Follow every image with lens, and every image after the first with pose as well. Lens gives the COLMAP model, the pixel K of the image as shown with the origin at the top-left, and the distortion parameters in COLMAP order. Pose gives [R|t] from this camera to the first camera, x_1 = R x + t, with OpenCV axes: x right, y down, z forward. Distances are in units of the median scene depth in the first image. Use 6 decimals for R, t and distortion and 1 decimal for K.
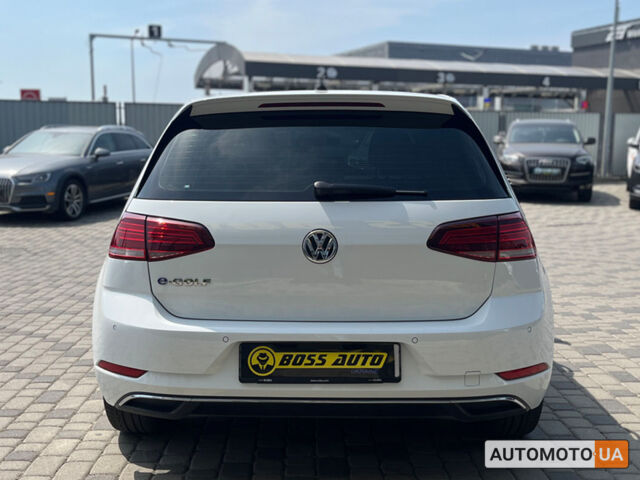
lens RADIAL K [[713.9, 0, 320.0], [0, 713.9, 240.0], [0, 0, 1]] dist [-0.012920, -0.017710]
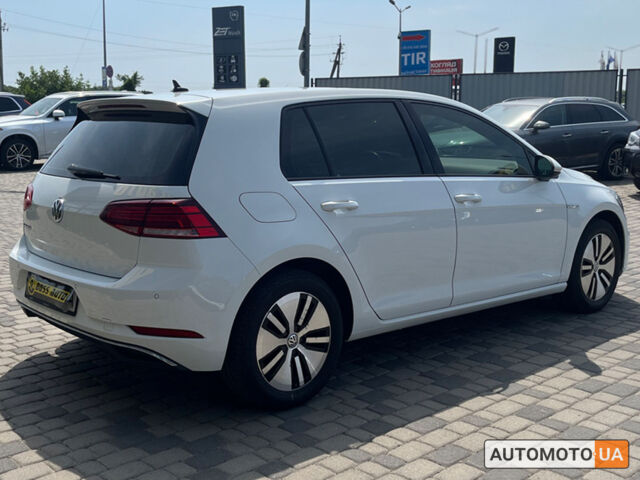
lens RADIAL K [[754.4, 0, 320.0], [0, 754.4, 240.0], [0, 0, 1]] dist [0.017697, -0.029111]
pose [[0.697235, 0.111362, -0.708140, 0.875944], [-0.085921, 0.993720, 0.071674, -0.052435], [0.711675, 0.010870, 0.702425, 0.198725]]
